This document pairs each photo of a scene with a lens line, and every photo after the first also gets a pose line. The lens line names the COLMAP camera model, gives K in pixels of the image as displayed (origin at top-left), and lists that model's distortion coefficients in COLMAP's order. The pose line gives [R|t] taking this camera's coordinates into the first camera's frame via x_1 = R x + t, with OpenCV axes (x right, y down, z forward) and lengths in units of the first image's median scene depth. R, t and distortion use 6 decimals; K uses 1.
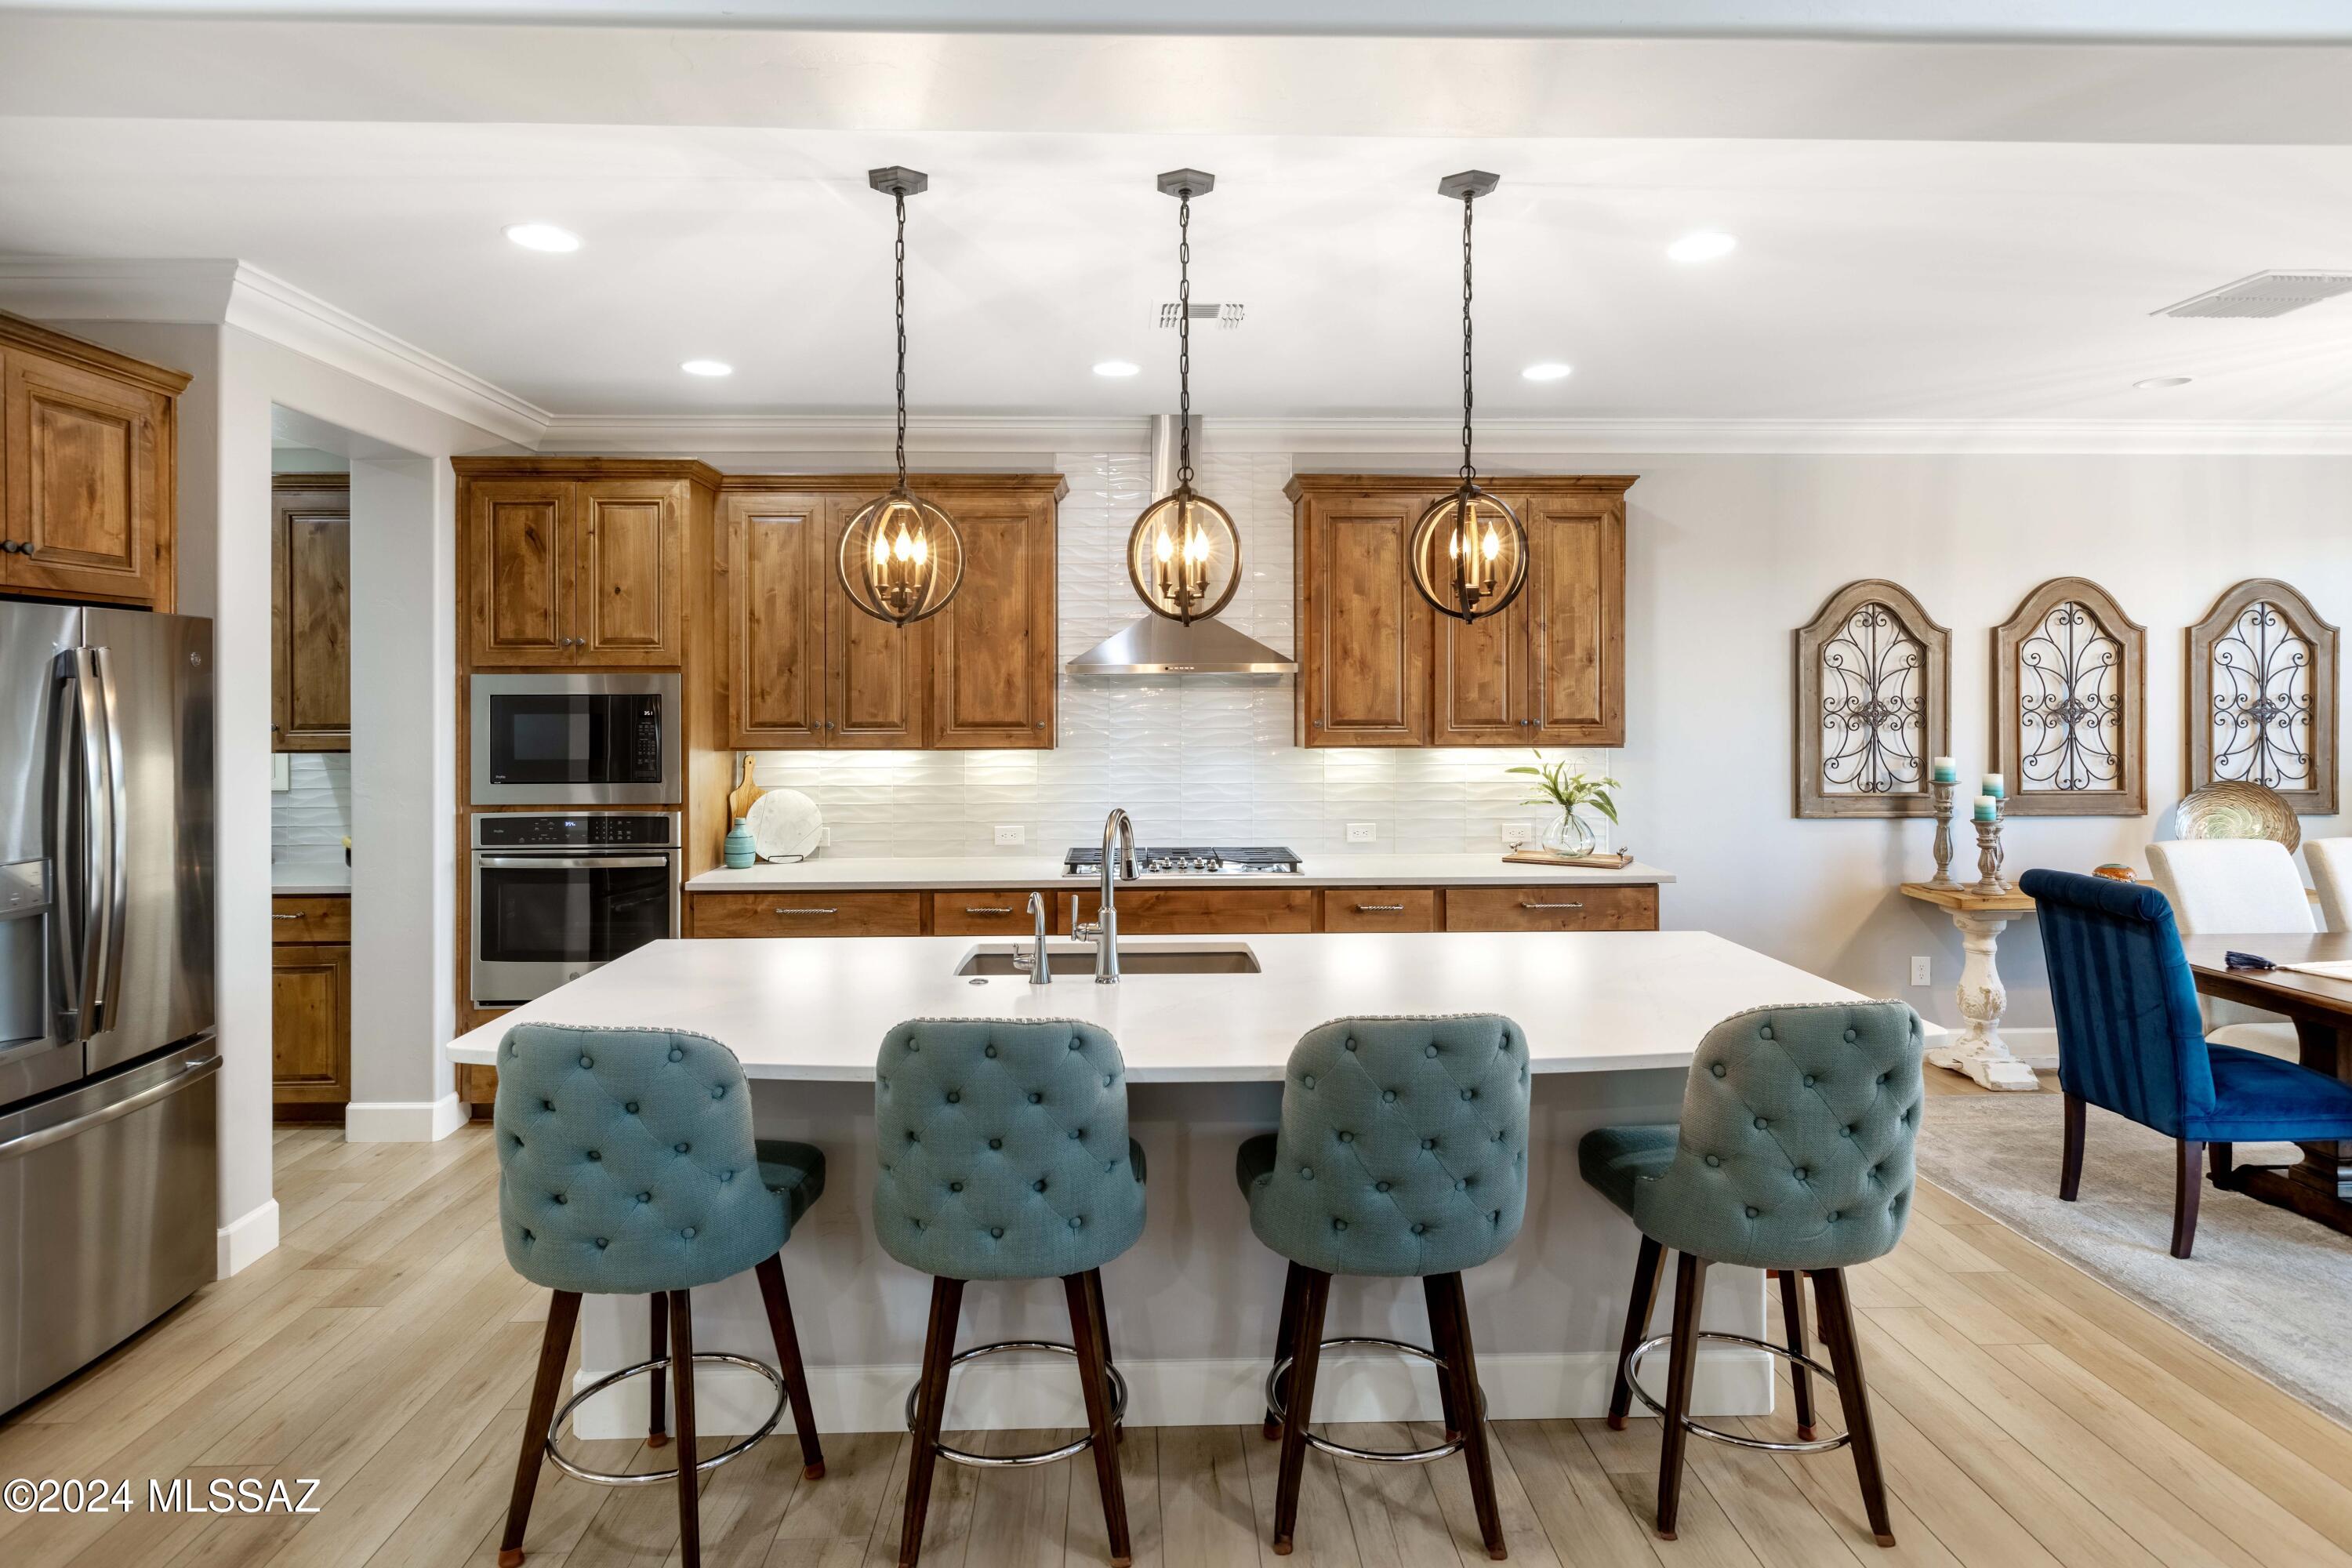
lens RADIAL K [[1247.1, 0, 1171.0], [0, 1247.1, 701.0], [0, 0, 1]] dist [0.013028, -0.012853]
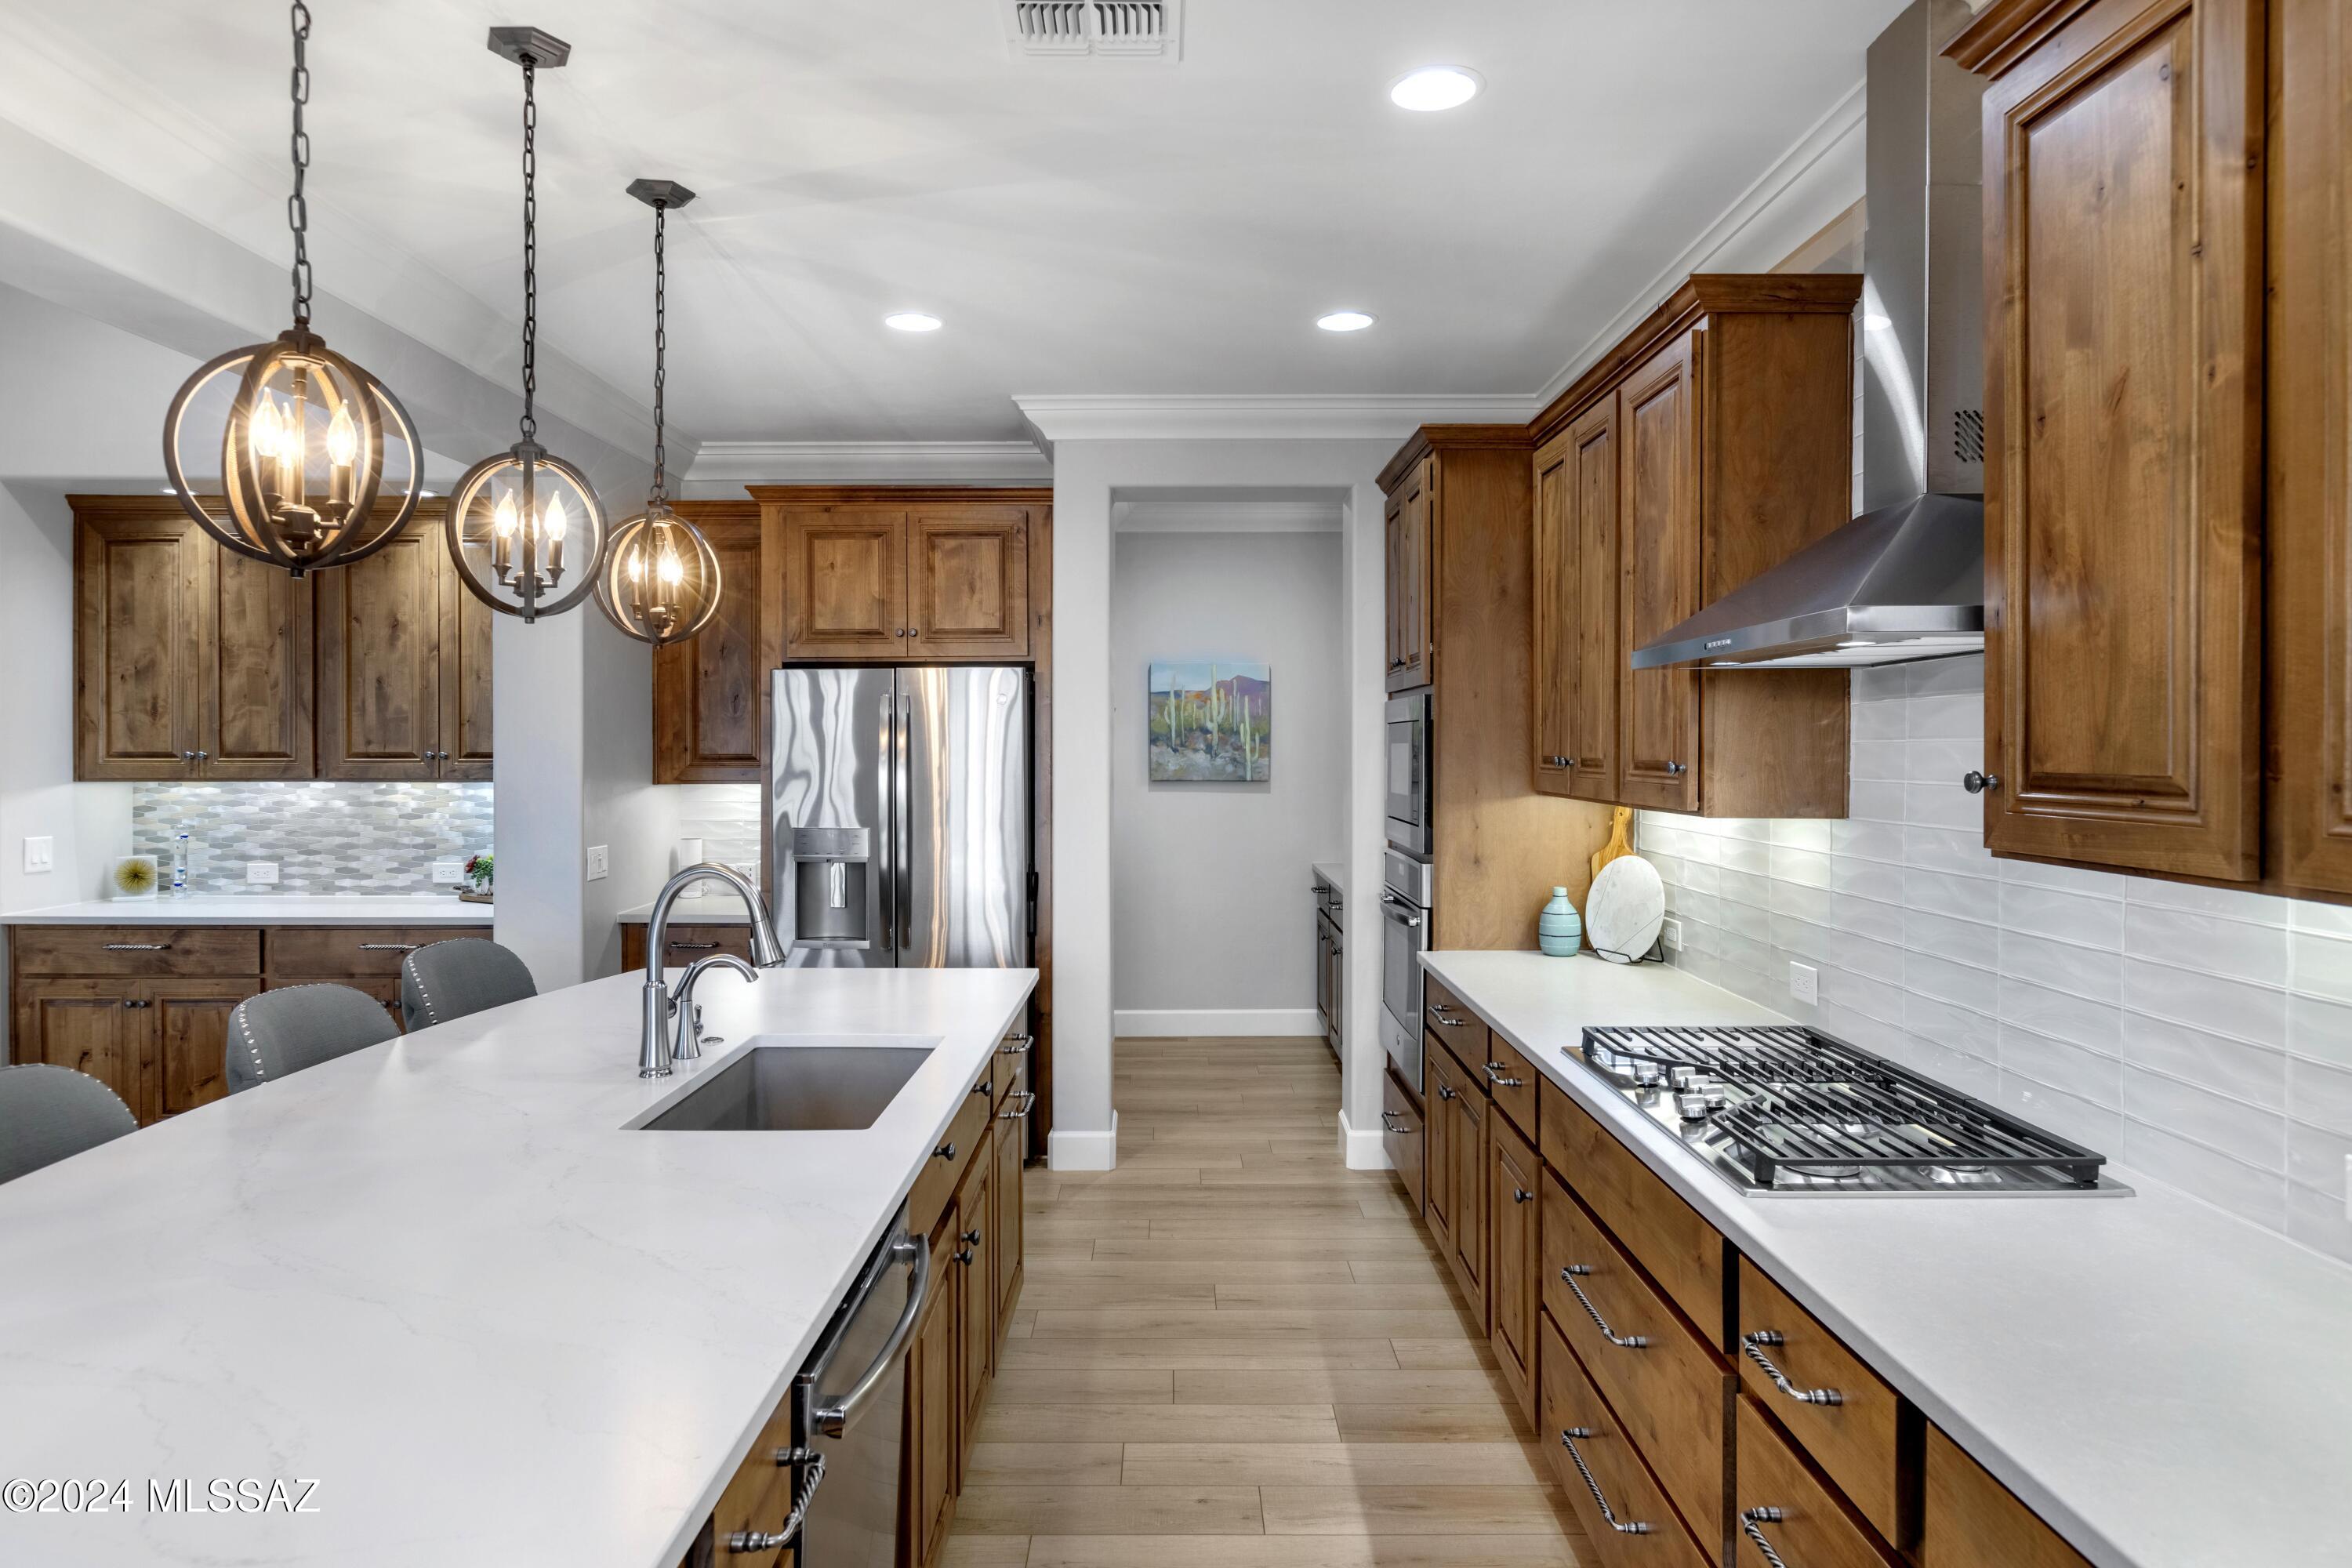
lens RADIAL K [[1432.8, 0, 1168.4], [0, 1432.8, 743.2], [0, 0, 1]] dist [-0.000249, -0.000121]
pose [[-0.035064, 0.002098, -0.999383, 0.500663], [0.000160, 0.999998, 0.002094, 0.006911], [0.999385, -0.000086, -0.035064, 0.804357]]
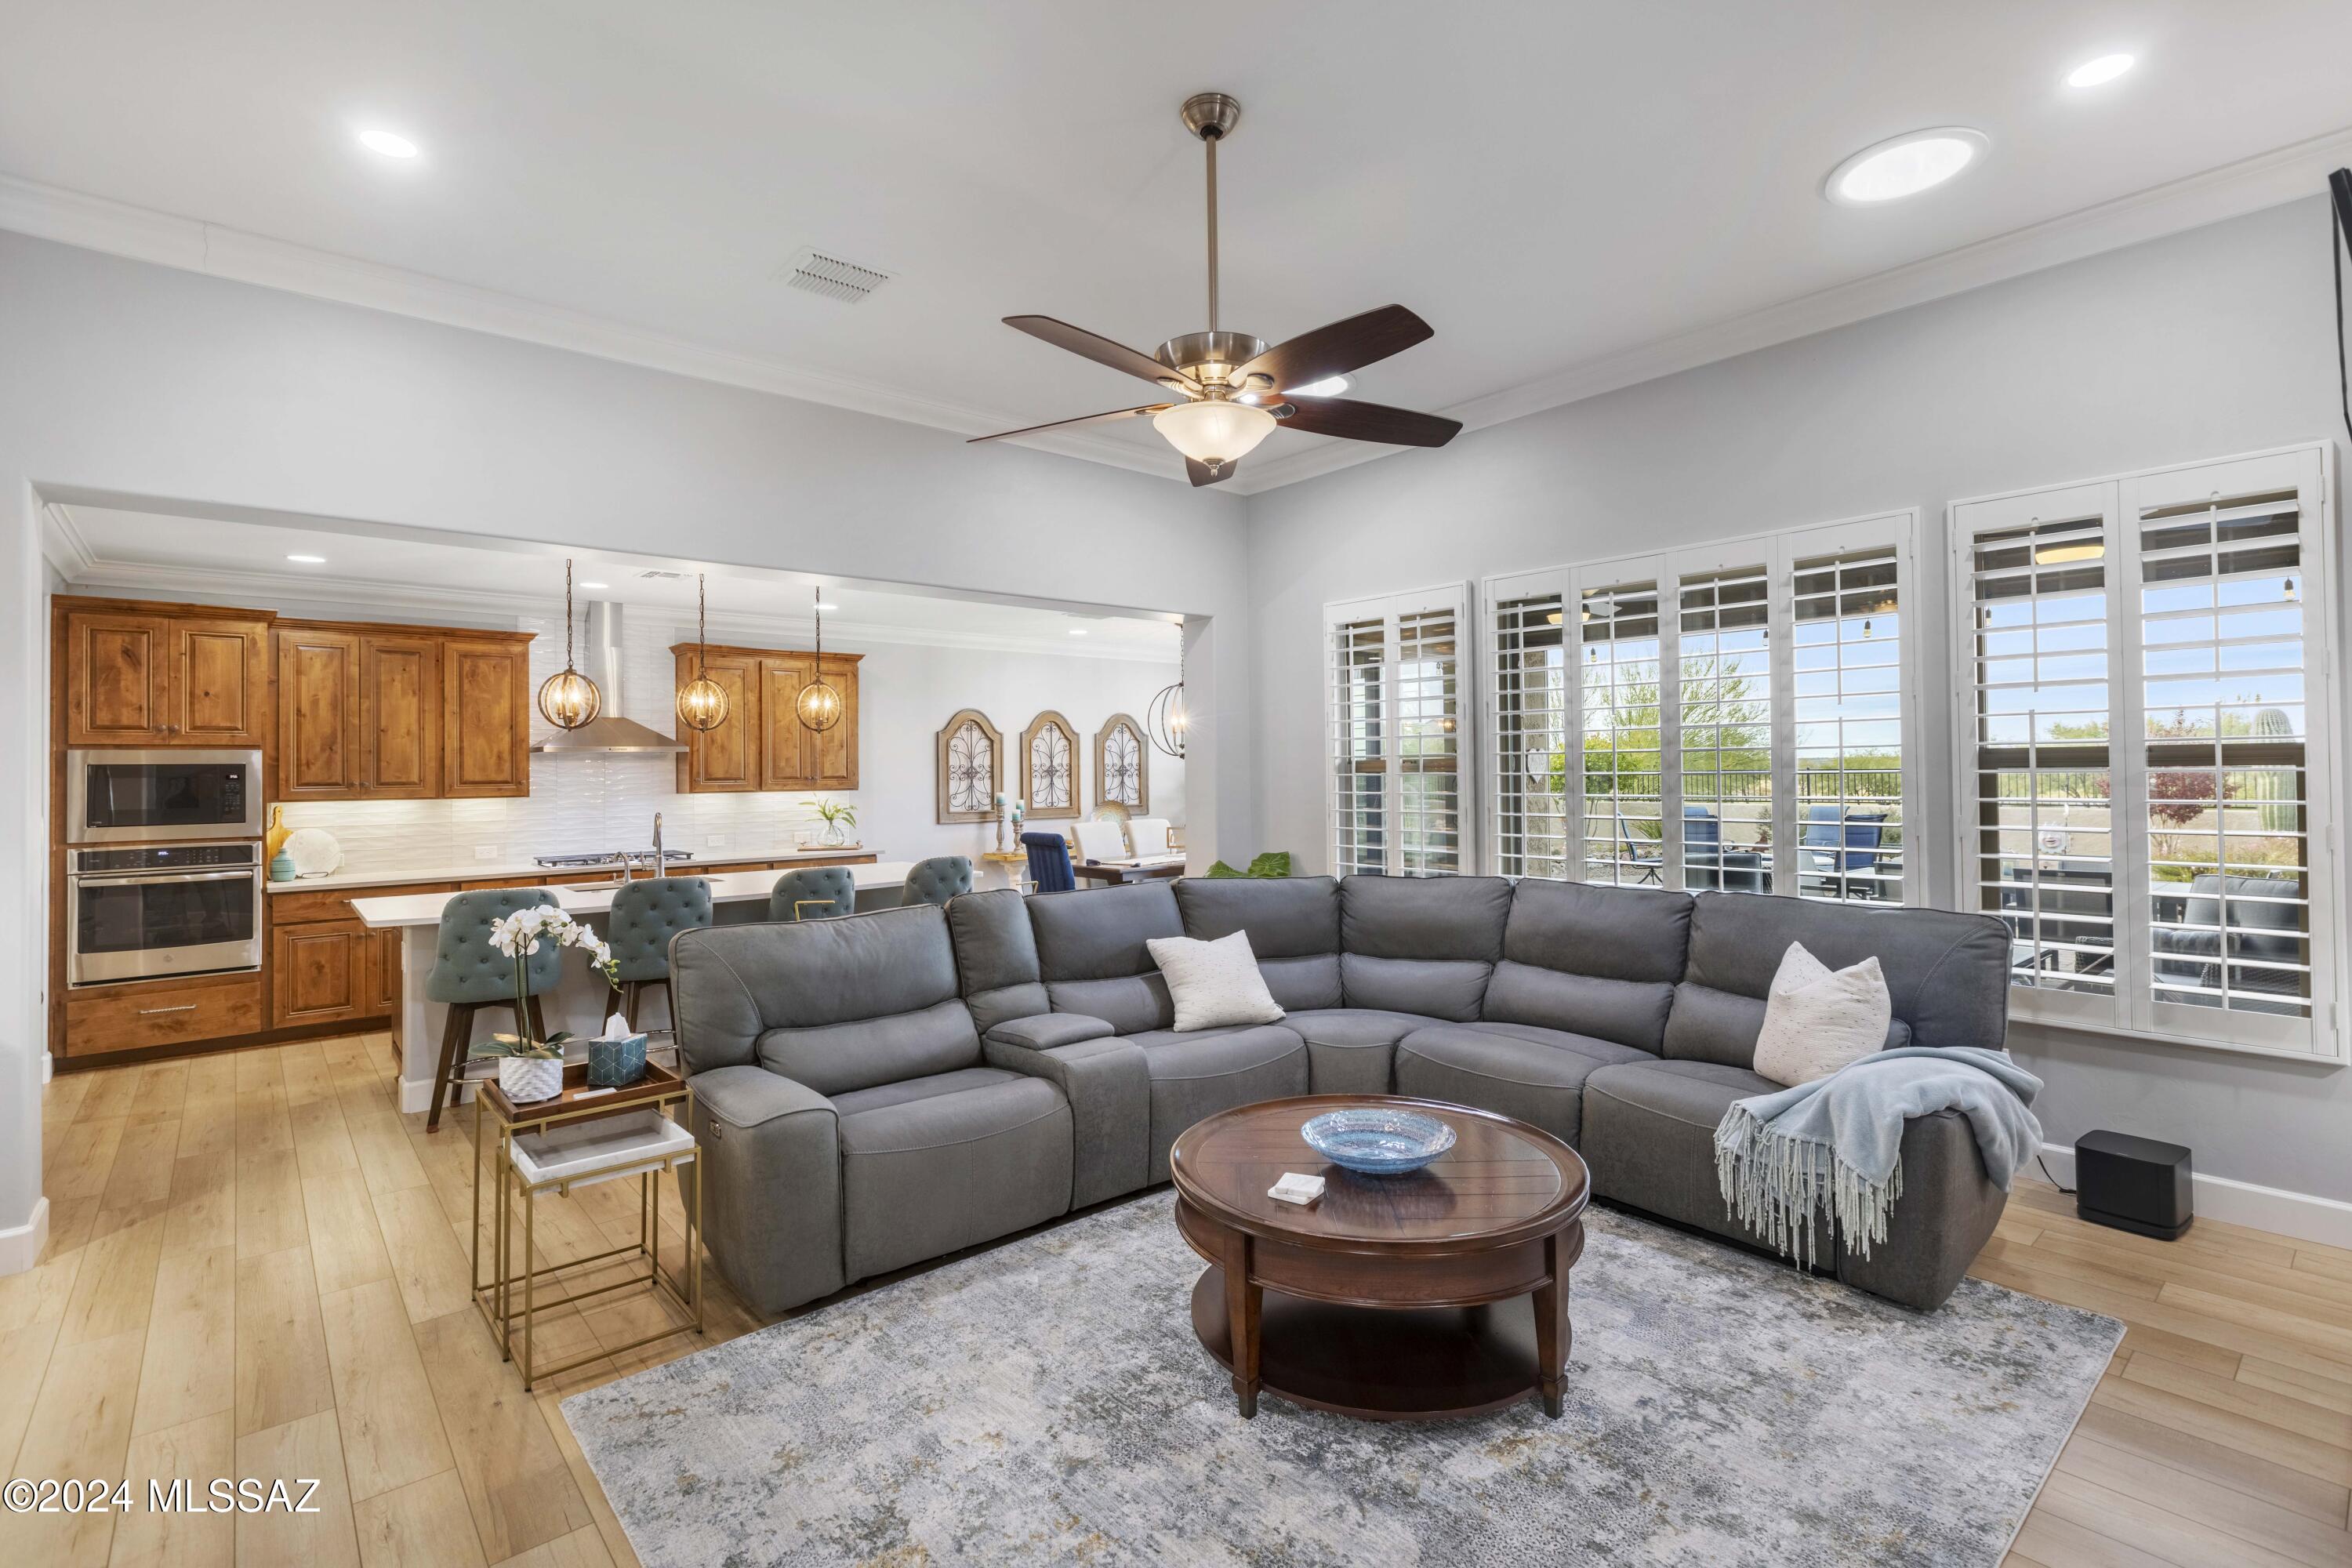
lens RADIAL K [[1081.5, 0, 1182.7], [0, 1081.5, 755.6], [0, 0, 1]] dist [0.003596, 0.000081]
pose [[0.774454, 0.003301, 0.632622, -0.335257], [0.008812, 0.999833, -0.016005, 0.014283], [-0.632569, 0.017970, 0.774295, -0.678410]]
